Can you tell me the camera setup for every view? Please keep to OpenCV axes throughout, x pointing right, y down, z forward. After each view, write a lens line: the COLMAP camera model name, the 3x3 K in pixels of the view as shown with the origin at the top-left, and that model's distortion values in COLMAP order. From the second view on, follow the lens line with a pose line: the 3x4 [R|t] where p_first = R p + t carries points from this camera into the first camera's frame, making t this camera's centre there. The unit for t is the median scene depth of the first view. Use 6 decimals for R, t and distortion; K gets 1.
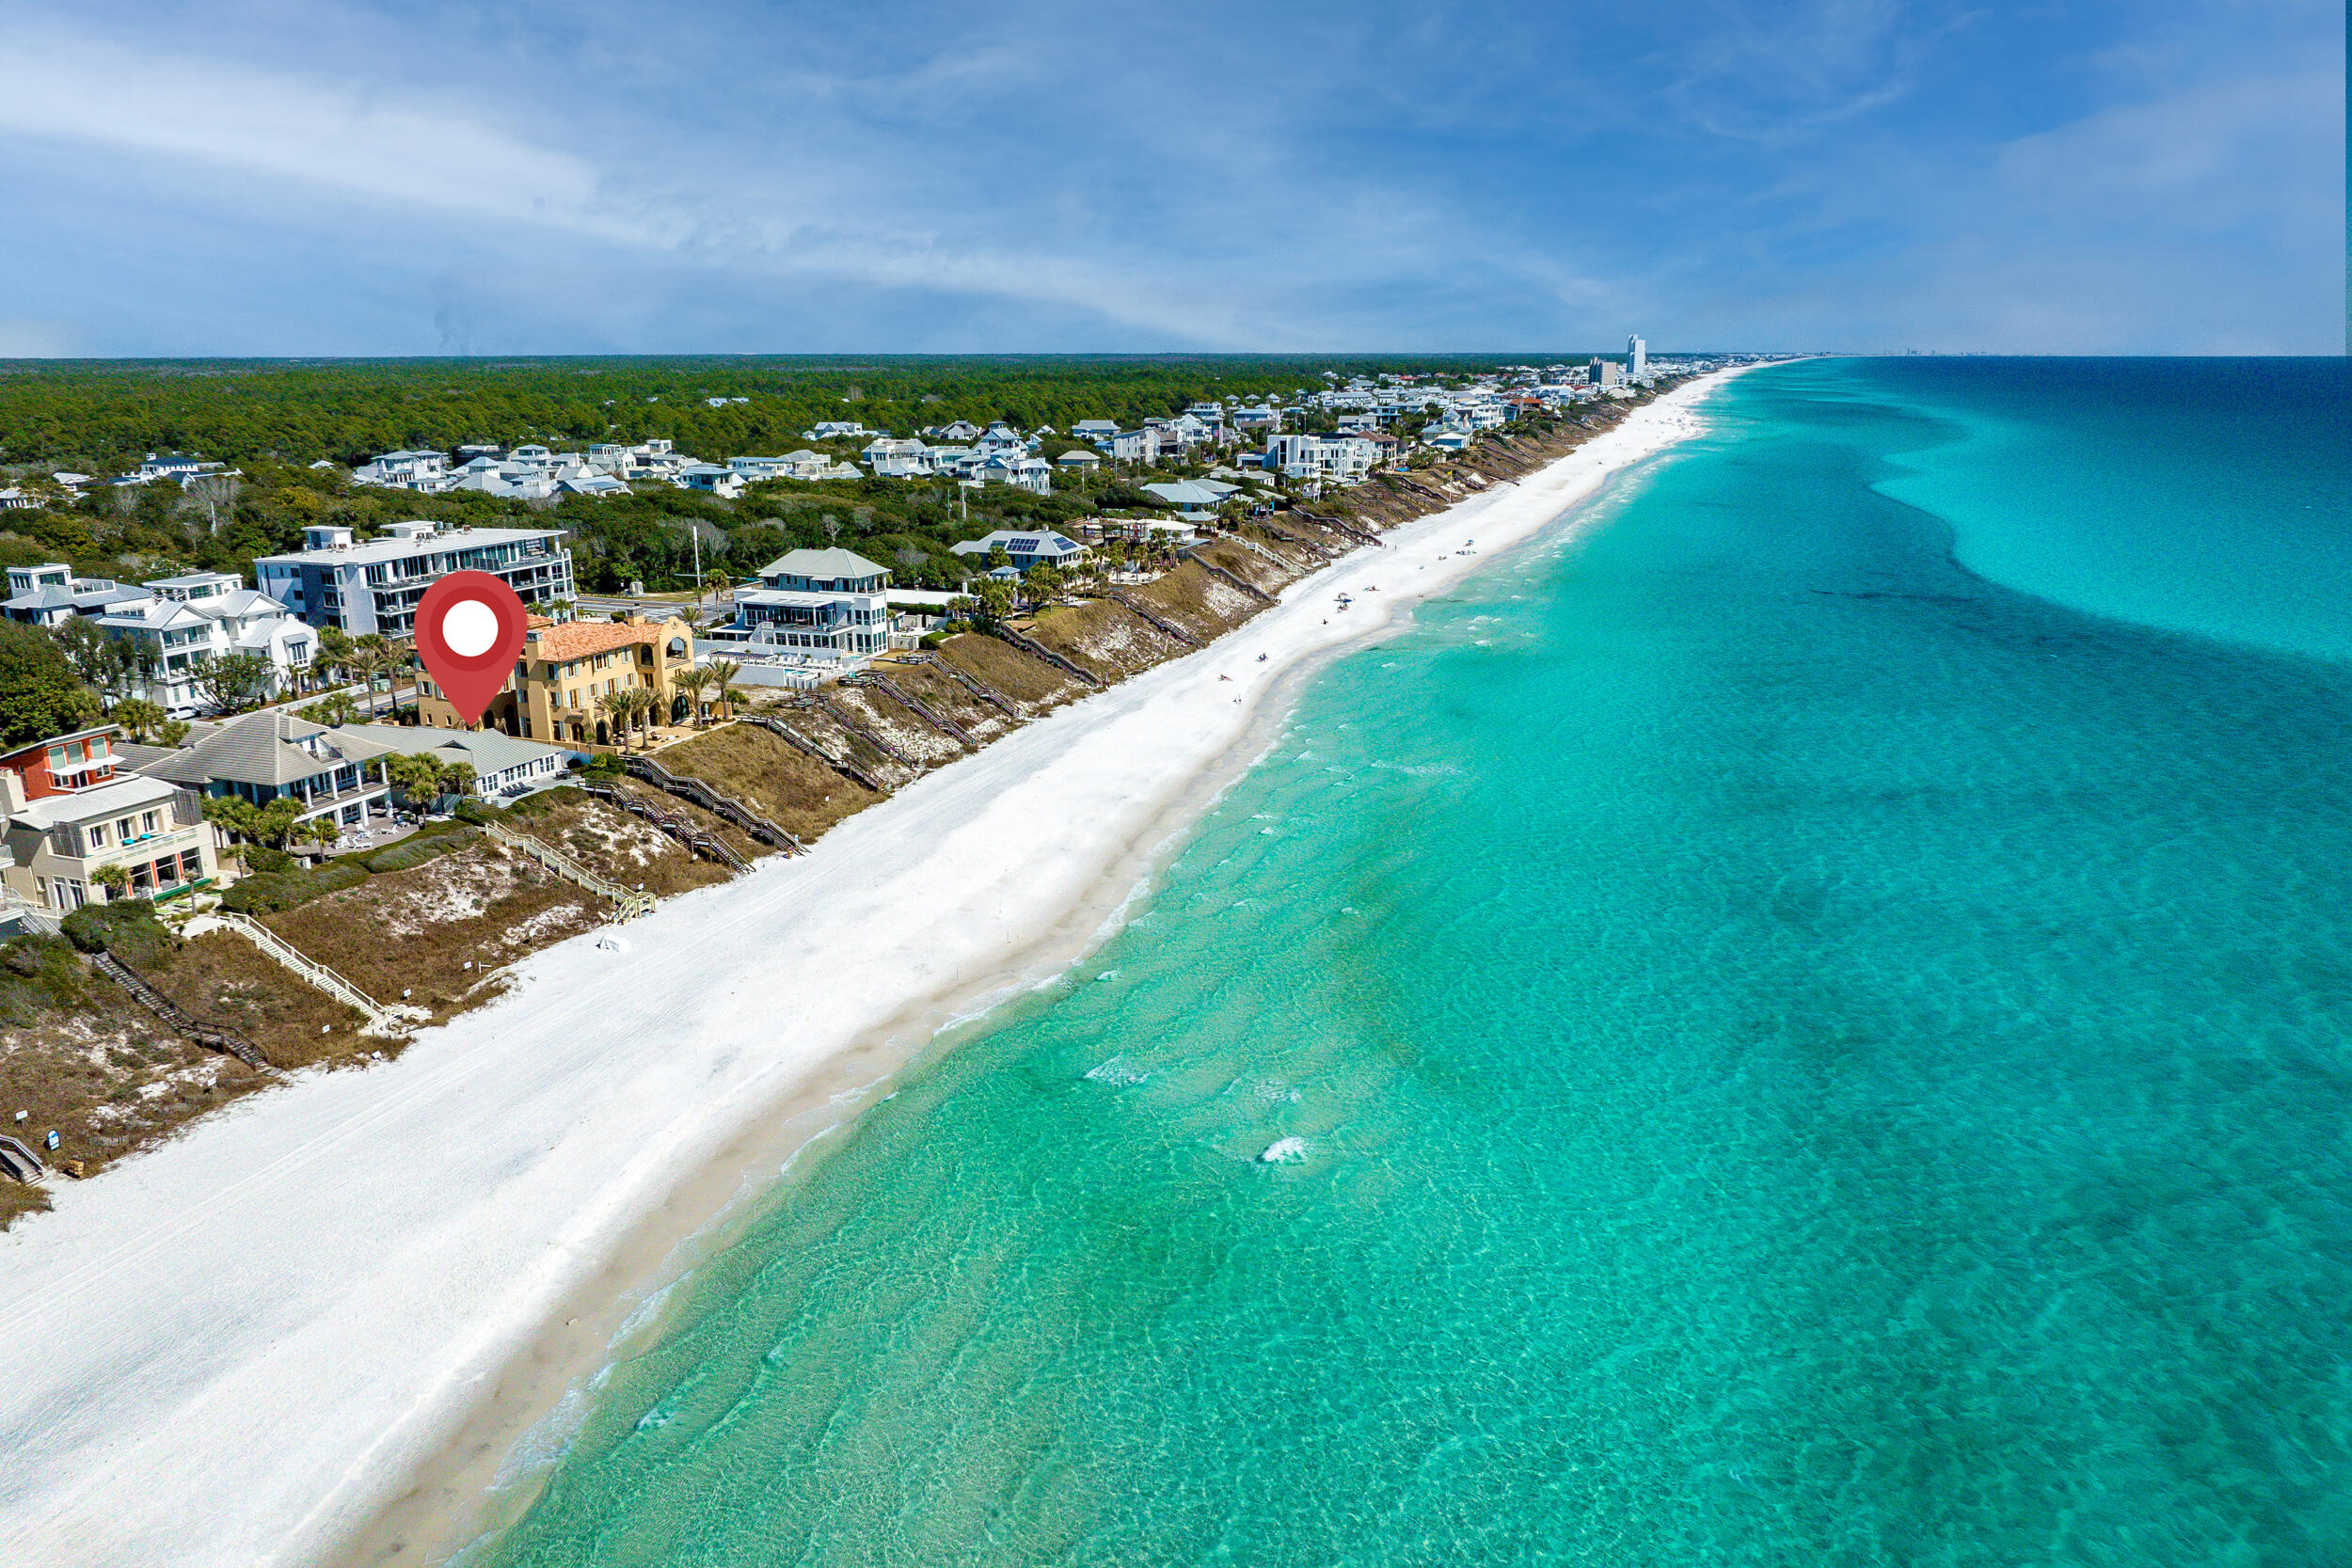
lens RADIAL K [[1635.0, 0, 1167.0], [0, 1635.0, 753.5], [0, 0, 1]] dist [-0.005044, -0.002577]
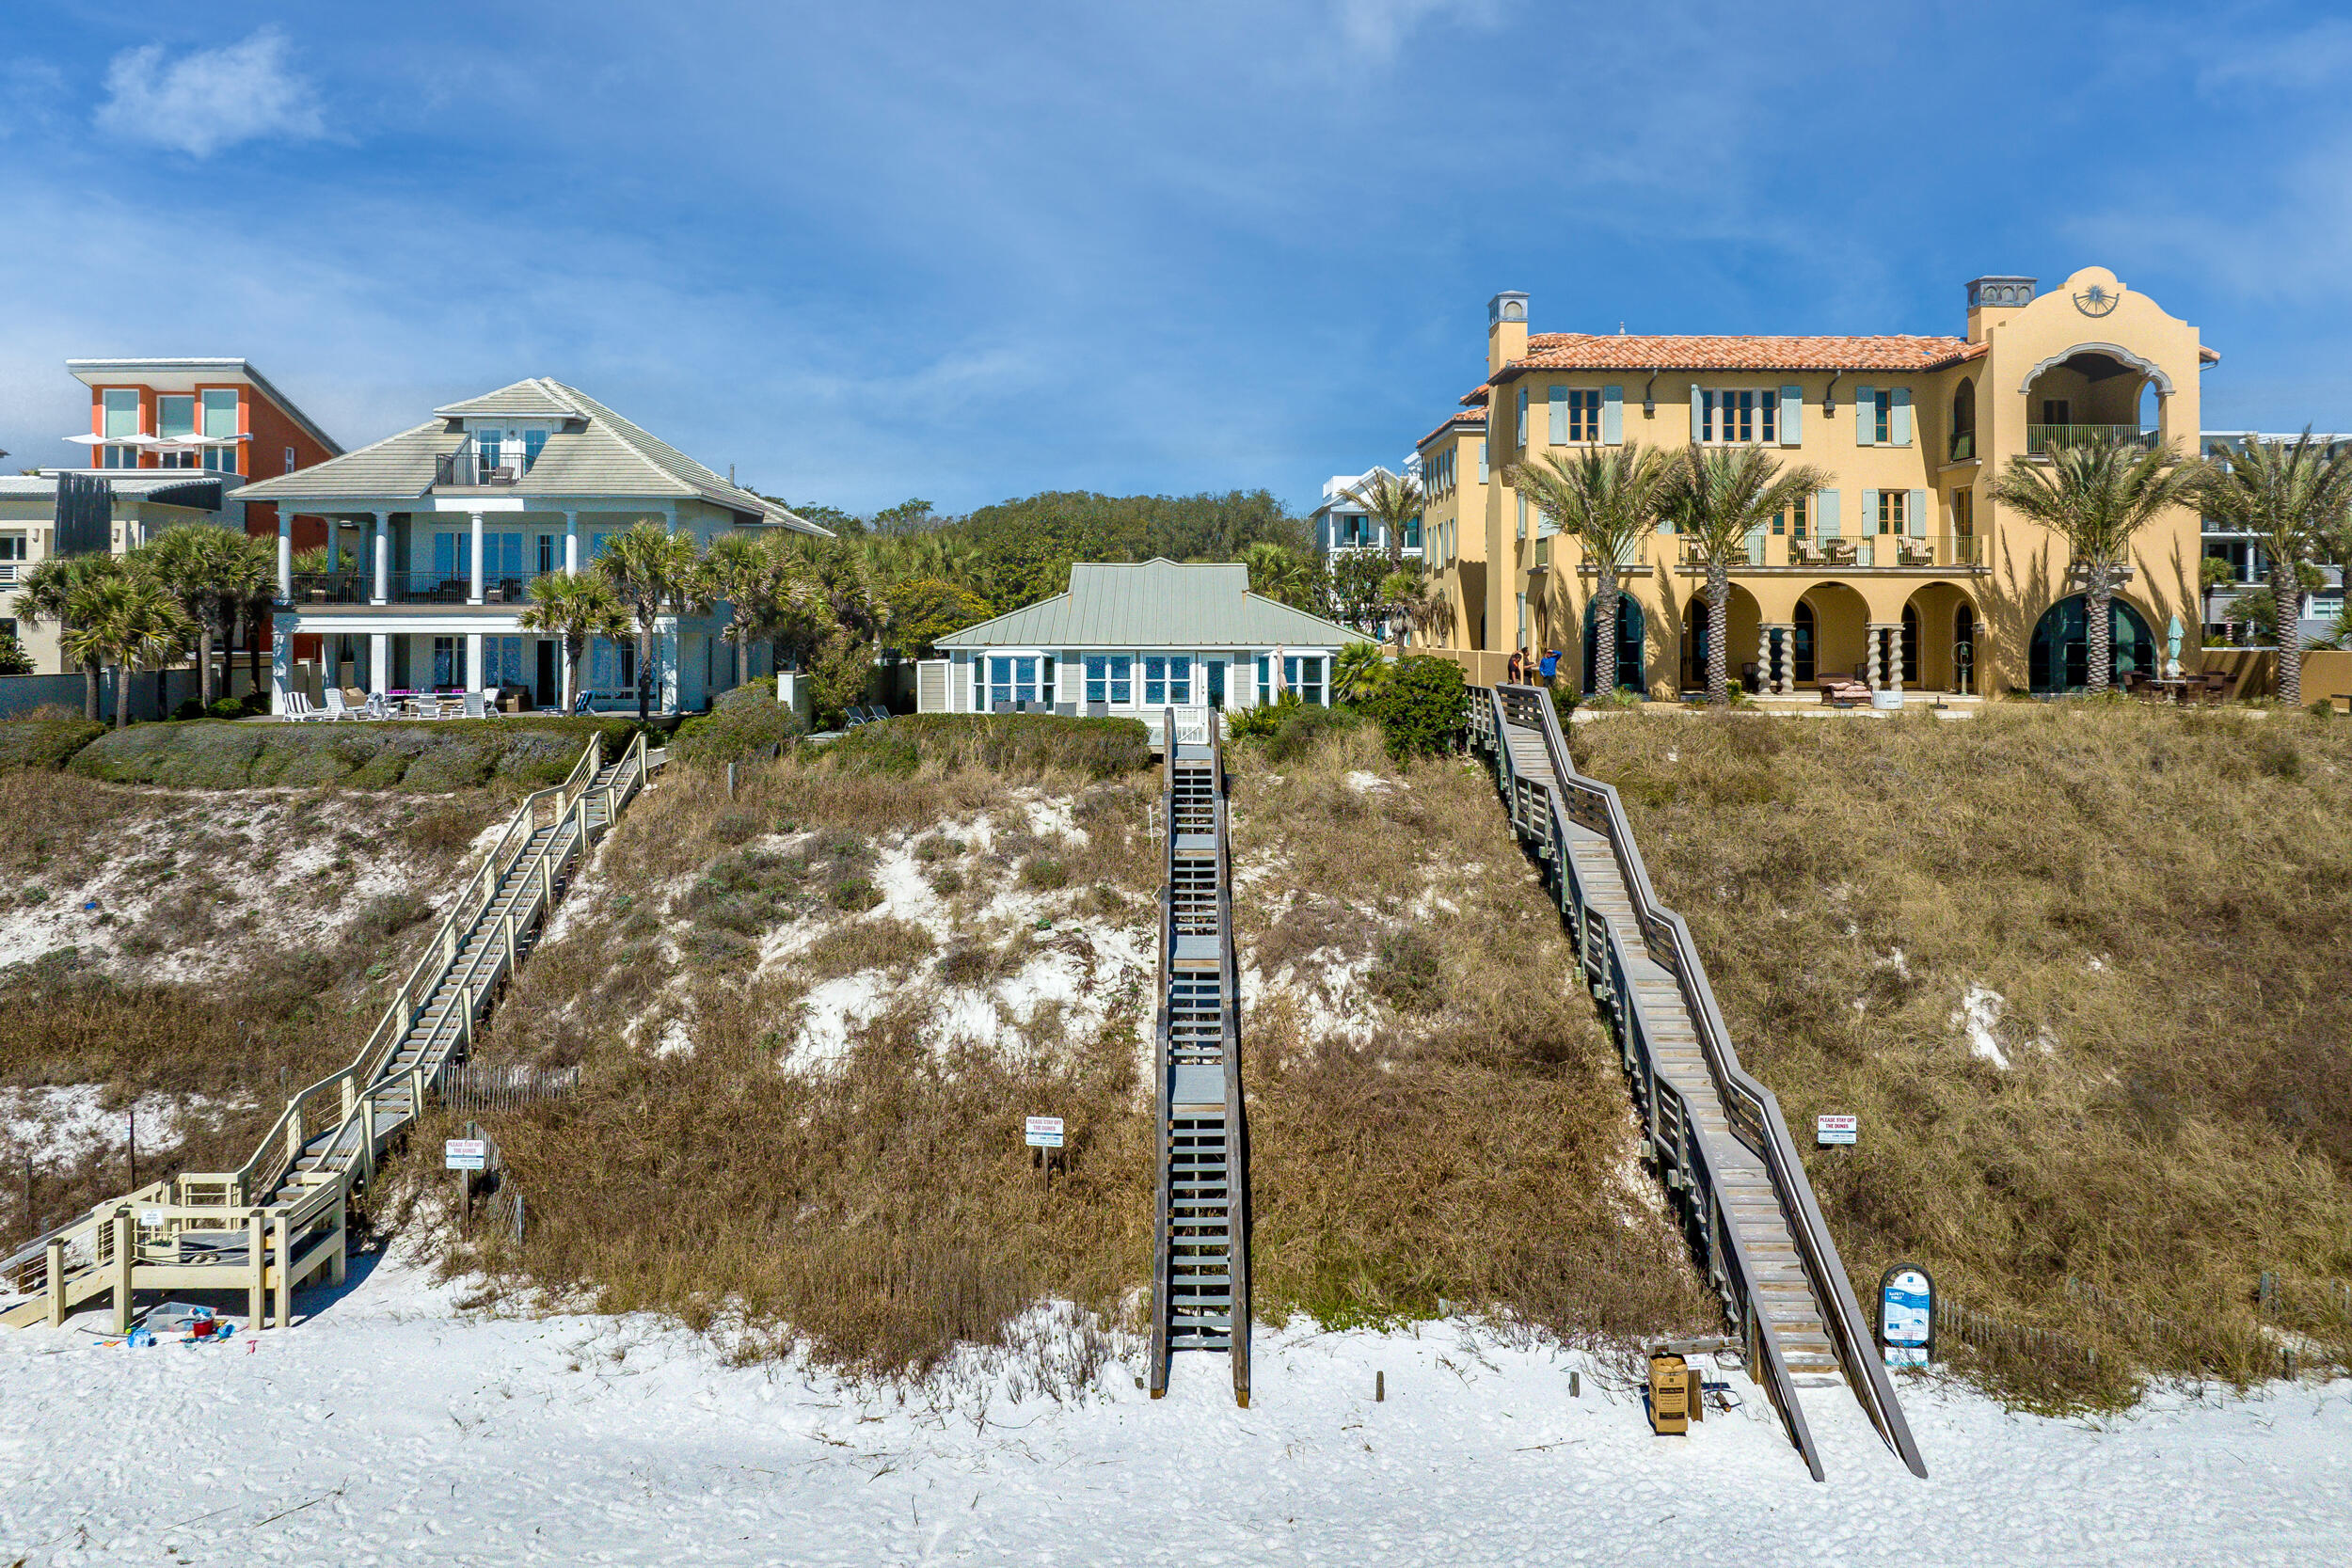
lens RADIAL K [[1664.6, 0, 1176.6], [0, 1664.6, 623.4], [0, 0, 1]] dist [-0.001775, -0.005018]
pose [[0.351761, -0.000784, -0.936089, -0.119547], [-0.226821, 0.970128, -0.086047, 0.023664], [0.908194, 0.242593, 0.341075, 0.842052]]
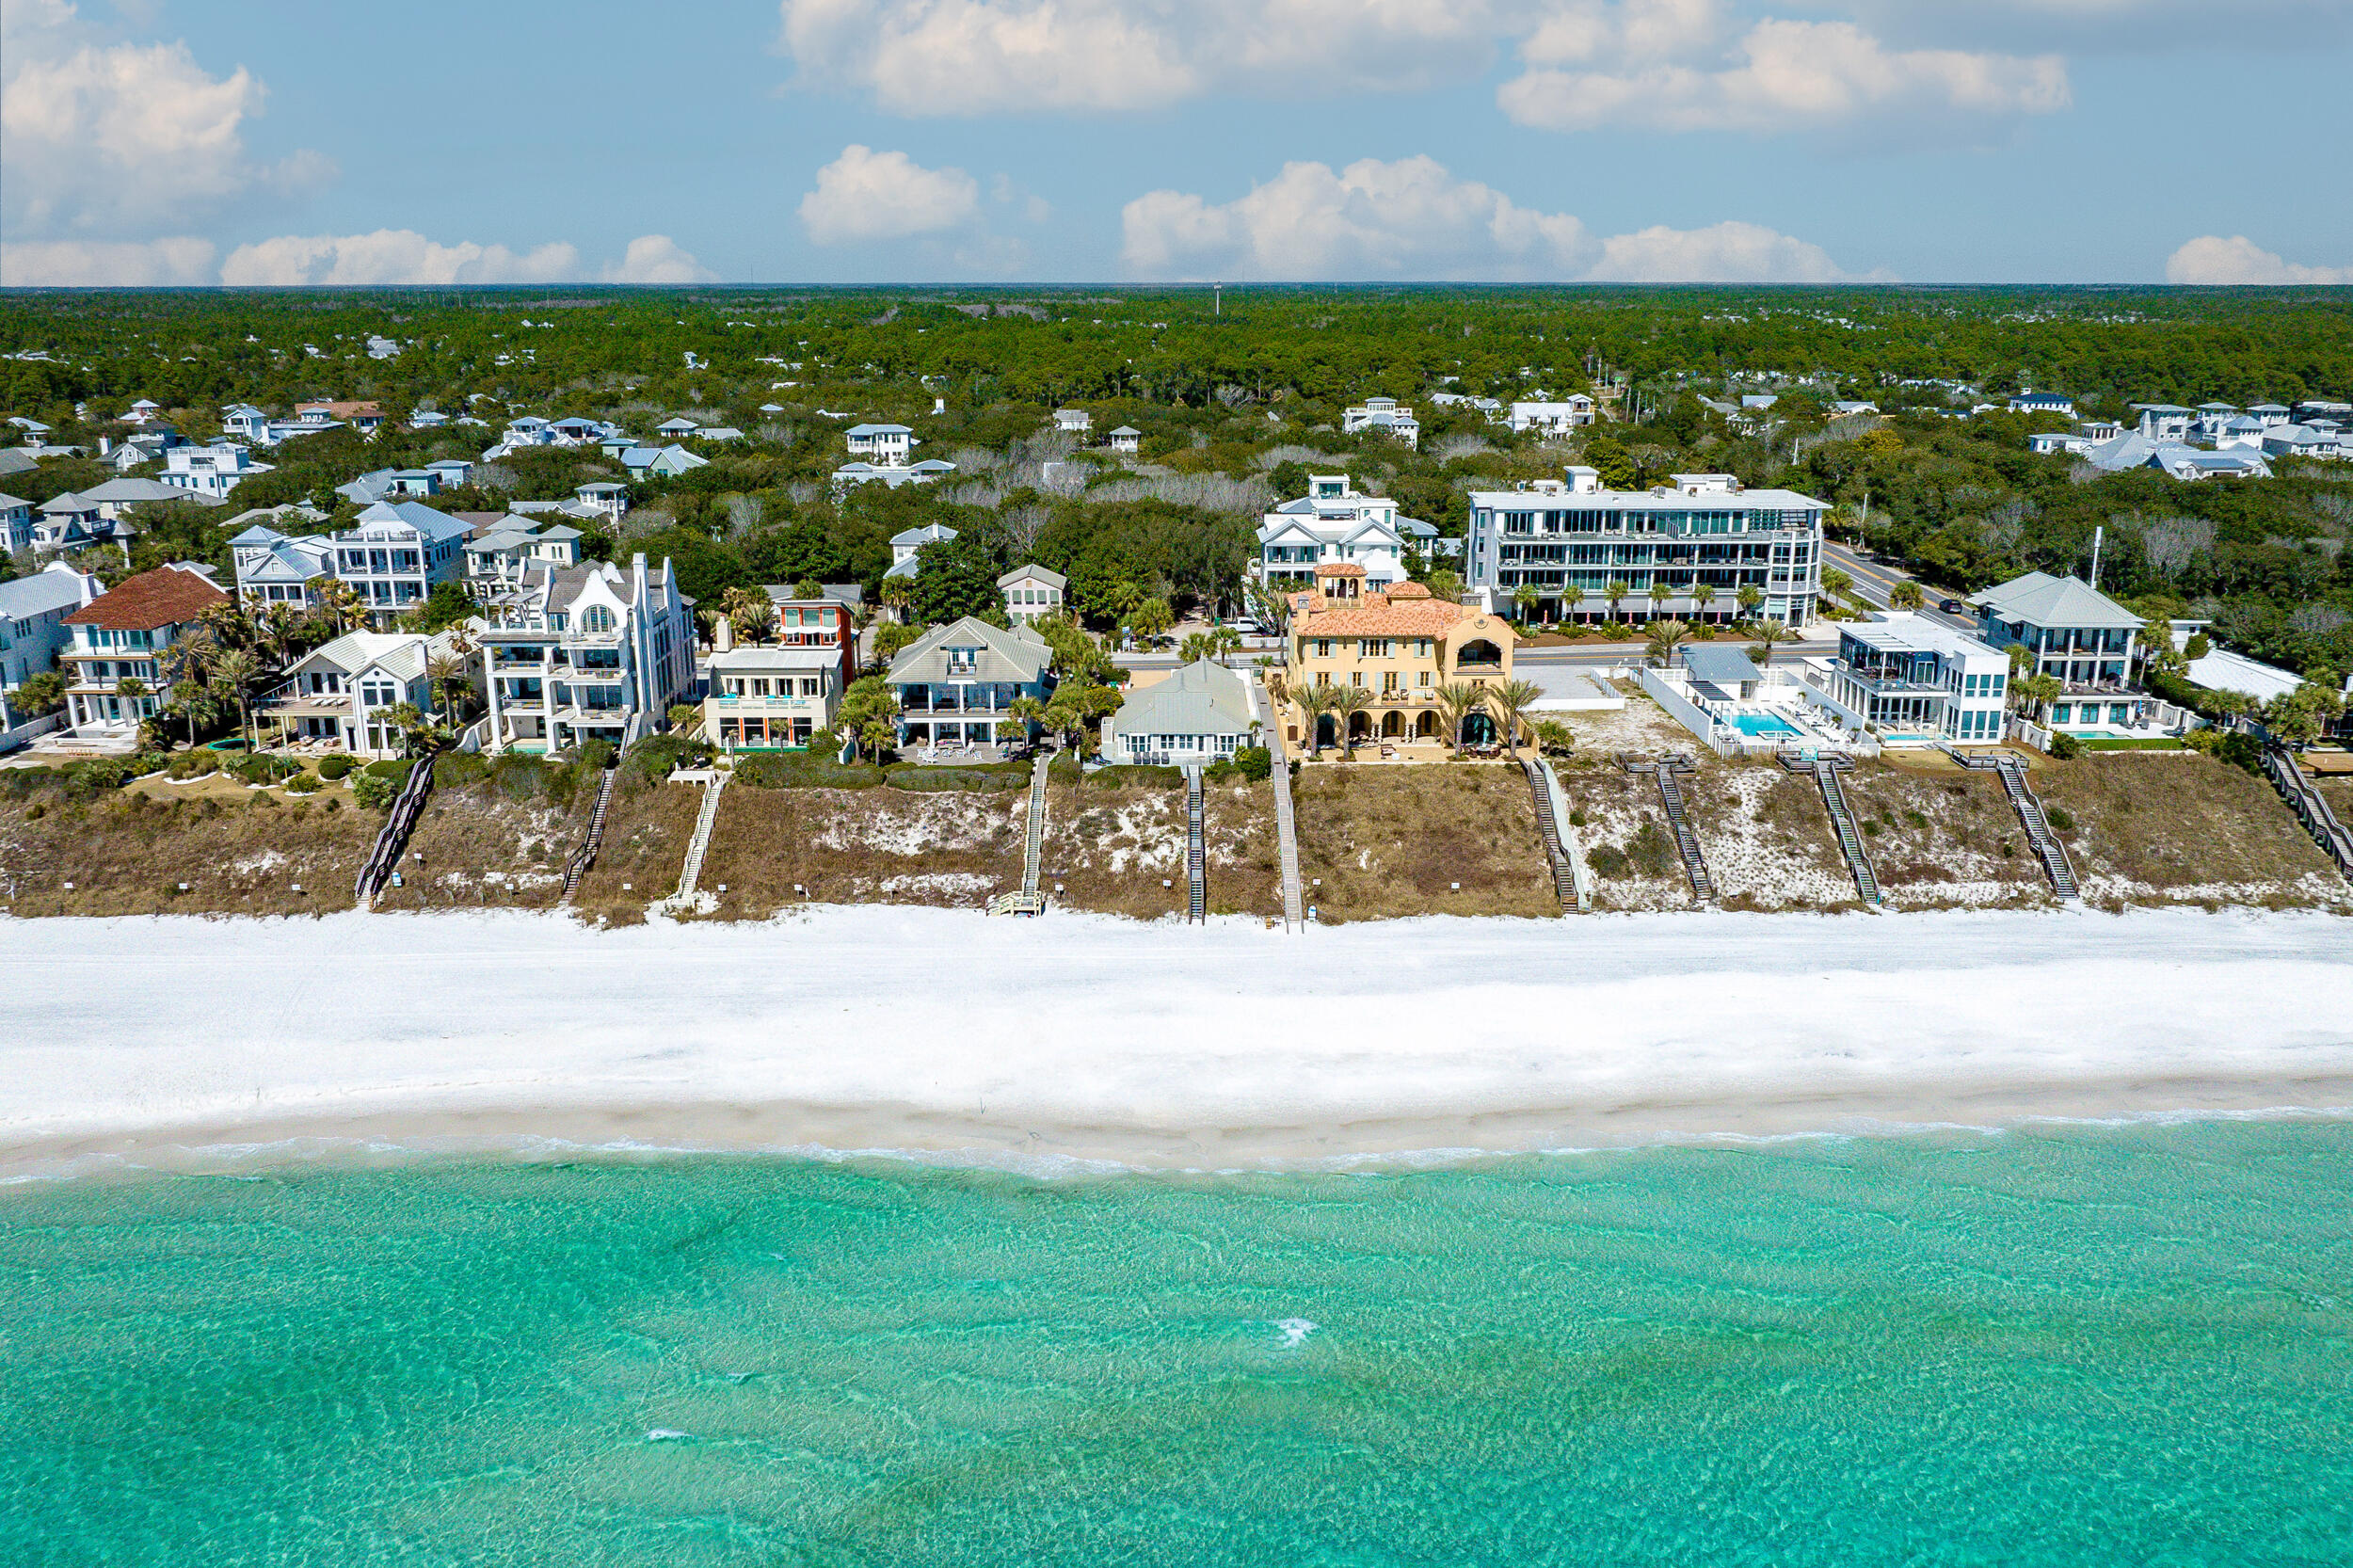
lens RADIAL K [[1826.8, 0, 1176.5], [0, 1826.8, 784.0], [0, 0, 1]] dist [0.025458, -0.001096]
pose [[0.356031, 0.250650, -0.900231, 0.479858], [-0.223934, 0.958171, 0.178218, -0.135517], [0.907246, 0.138142, 0.397268, 0.559206]]
